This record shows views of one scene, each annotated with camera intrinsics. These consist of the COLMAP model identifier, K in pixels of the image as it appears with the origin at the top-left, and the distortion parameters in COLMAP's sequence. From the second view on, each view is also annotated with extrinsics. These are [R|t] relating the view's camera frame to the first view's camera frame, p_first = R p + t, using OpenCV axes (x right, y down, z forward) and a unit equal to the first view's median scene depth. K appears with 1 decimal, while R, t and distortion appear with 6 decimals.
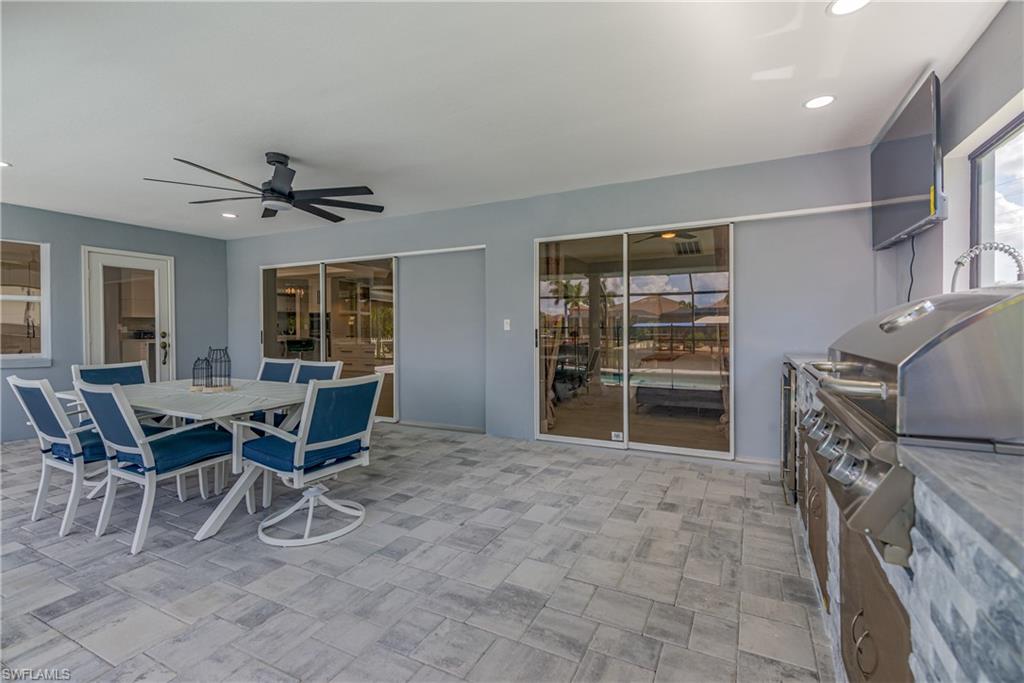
lens RADIAL K [[461.7, 0, 511.2], [0, 461.7, 335.8], [0, 0, 1]] dist [0.019051, -0.001216]
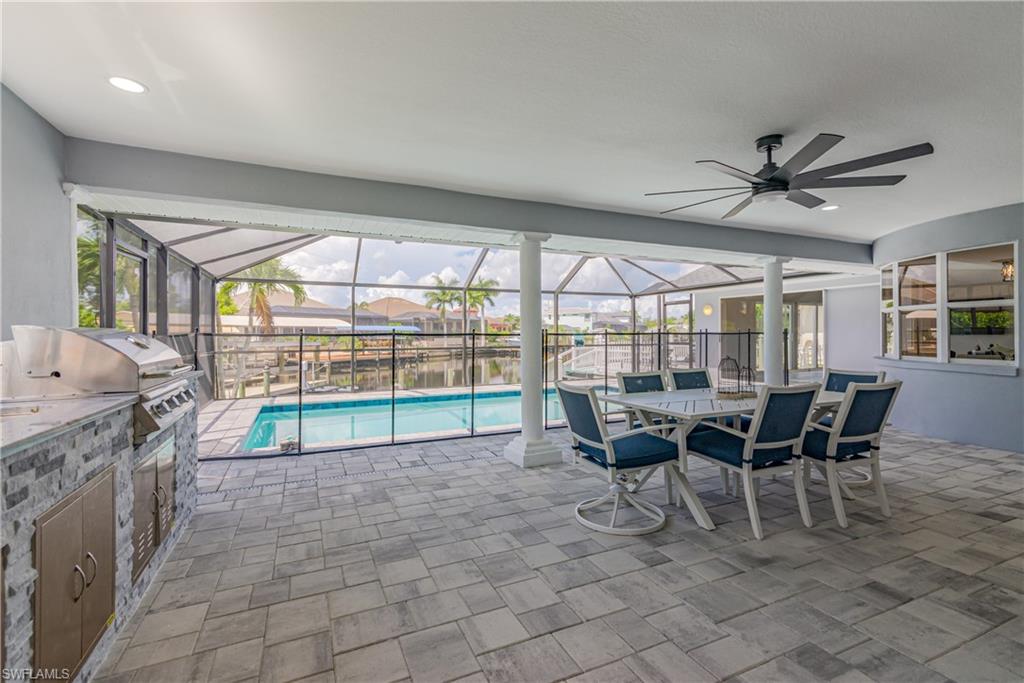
lens RADIAL K [[461.7, 0, 516.6], [0, 461.7, 338.7], [0, 0, 1]] dist [0.019051, -0.001216]
pose [[-0.615577, 0.013995, -0.787953, 0.597271], [-0.000816, 0.999830, 0.018396, -0.041986], [0.788077, 0.011967, -0.615461, 1.502703]]
